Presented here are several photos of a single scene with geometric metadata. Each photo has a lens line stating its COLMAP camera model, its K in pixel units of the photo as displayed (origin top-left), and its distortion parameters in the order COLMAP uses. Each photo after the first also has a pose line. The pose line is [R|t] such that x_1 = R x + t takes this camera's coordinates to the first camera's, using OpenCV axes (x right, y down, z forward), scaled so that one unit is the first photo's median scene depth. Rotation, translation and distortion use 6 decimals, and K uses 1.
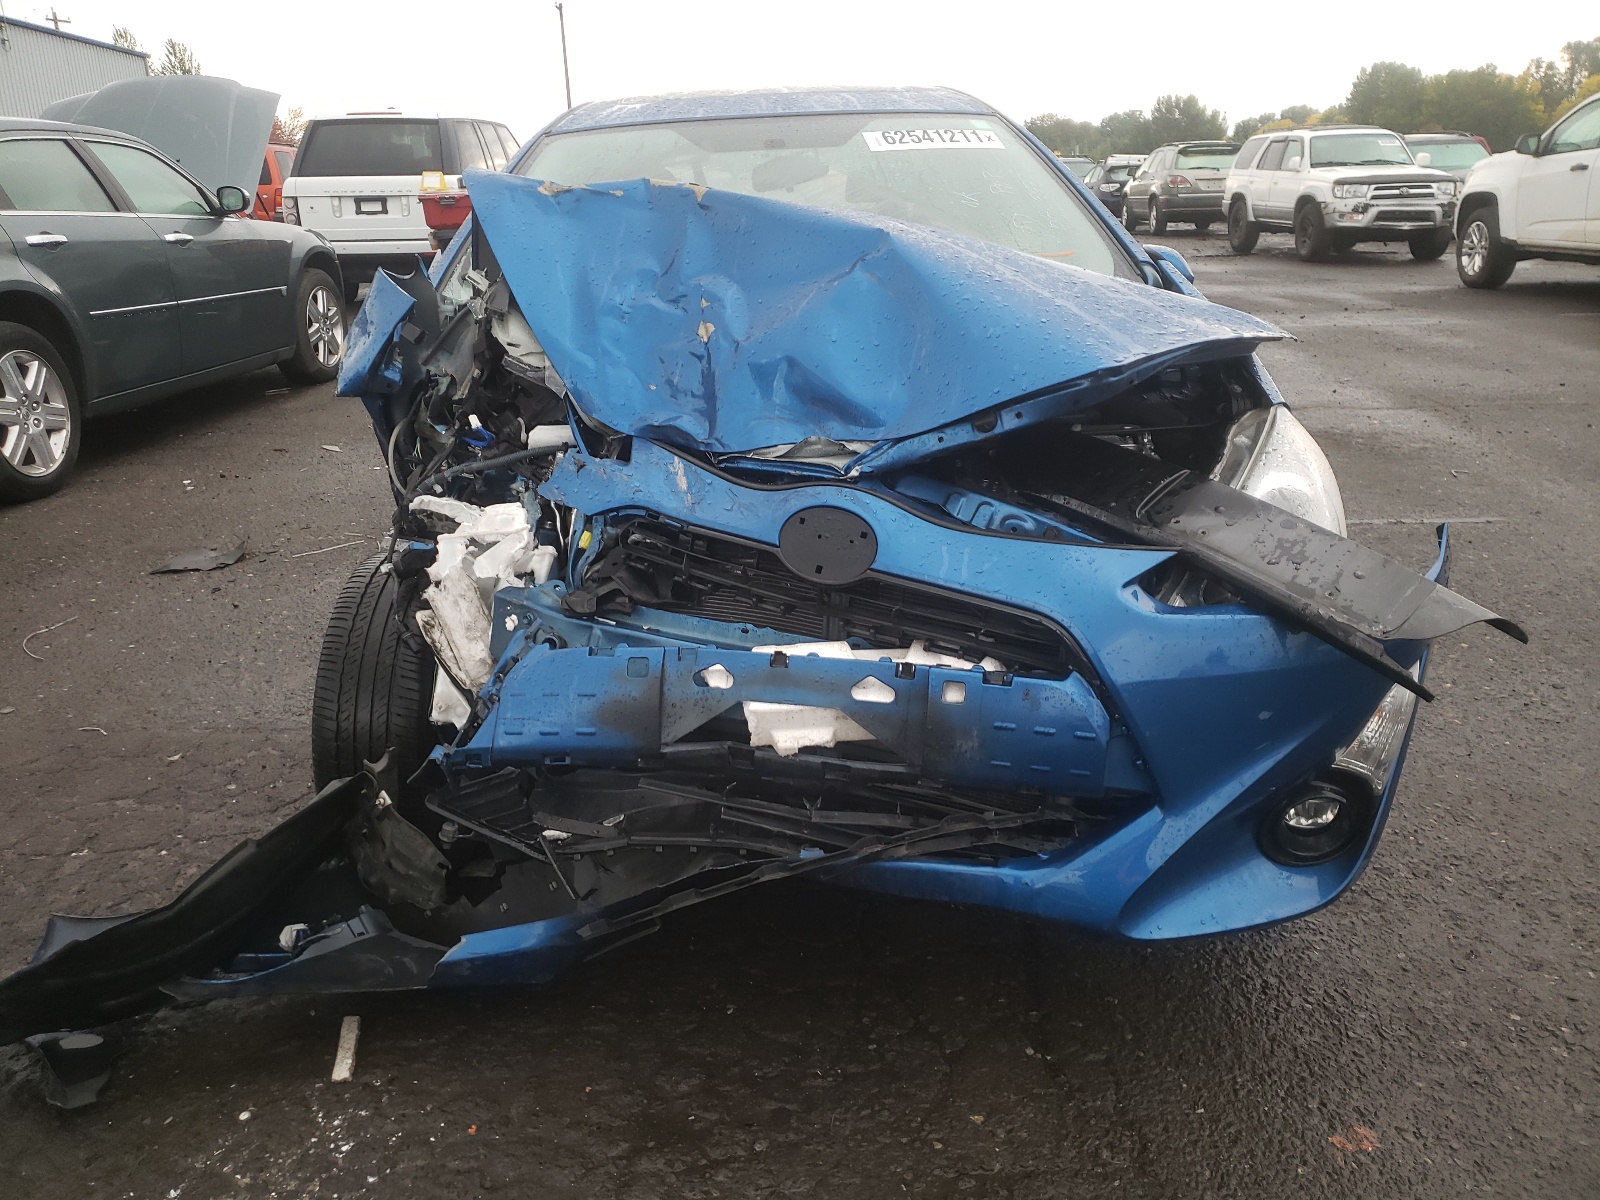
lens RADIAL K [[1199.4, 0, 800.0], [0, 1199.4, 600.0], [0, 0, 1]] dist [0.078006, -0.000565]
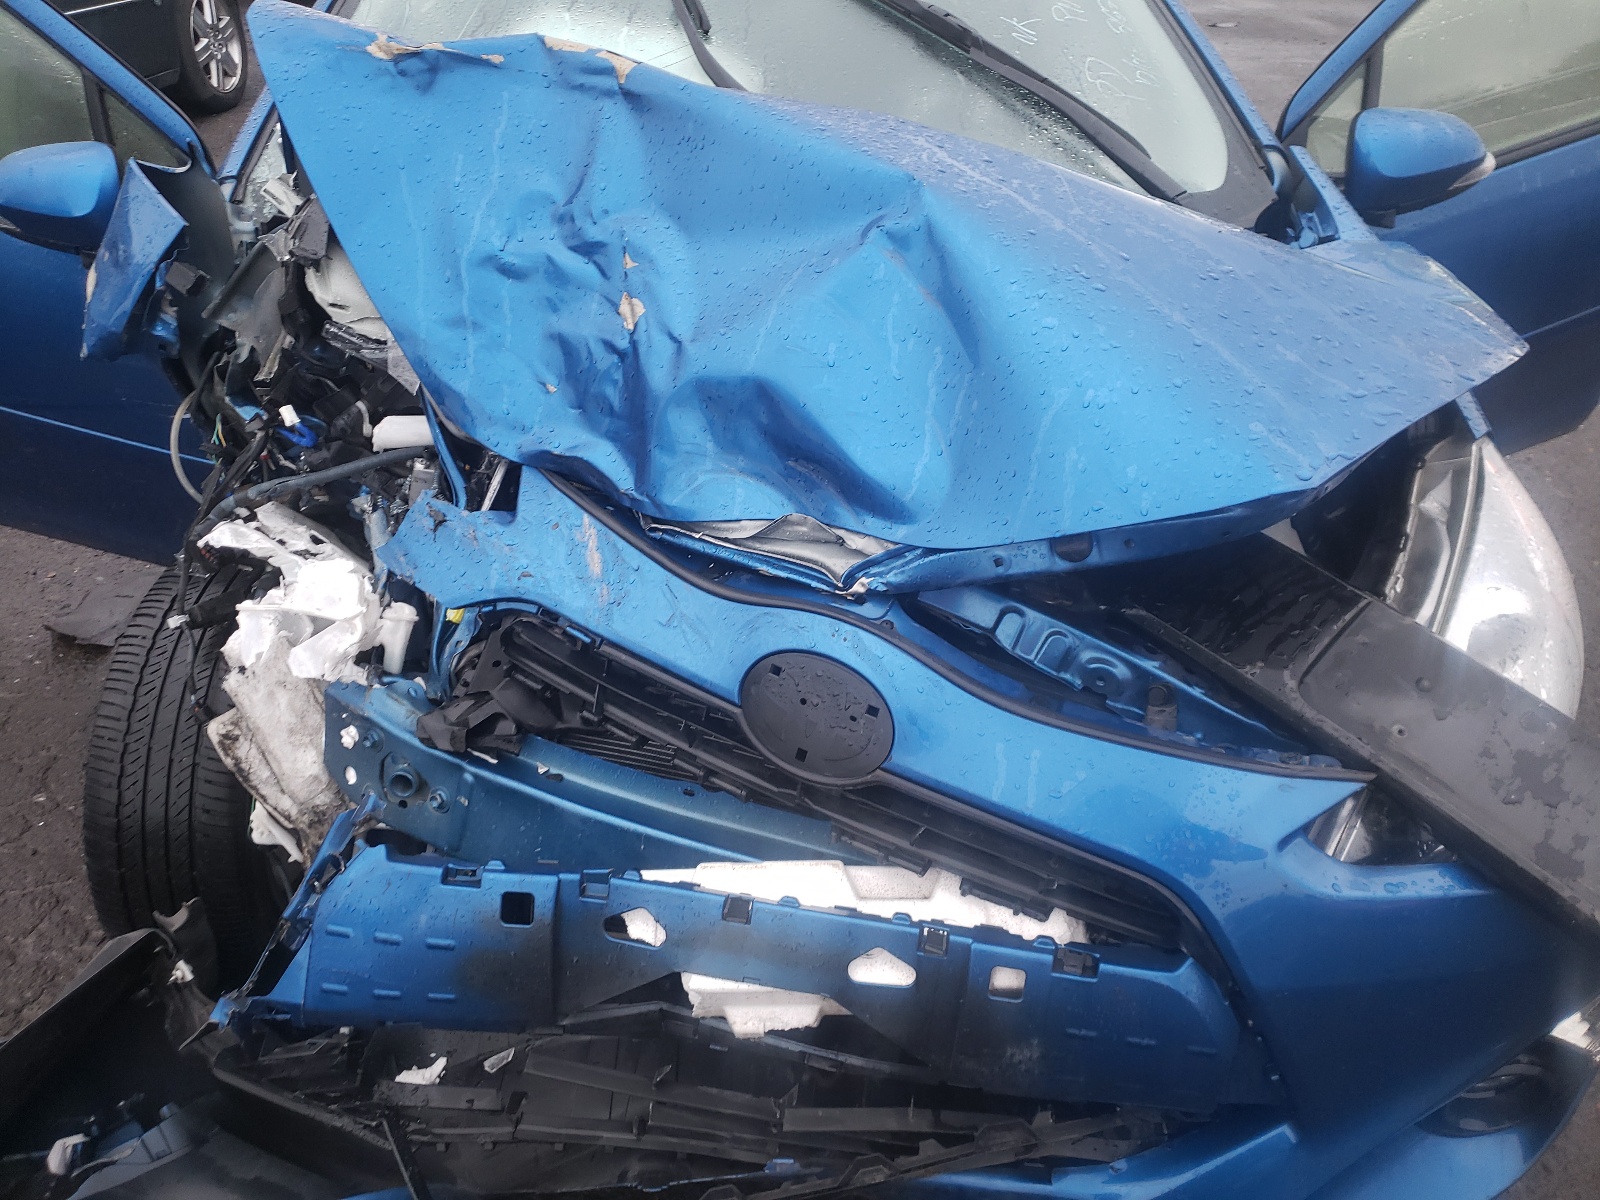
lens RADIAL K [[1221.1, 0, 800.0], [0, 1221.1, 600.0], [0, 0, 1]] dist [-0.000853, 0.055265]
pose [[0.999316, 0.018924, 0.031763, -0.006218], [-0.025366, 0.975928, 0.216614, -0.216646], [-0.026899, -0.217271, 0.975741, 0.330057]]
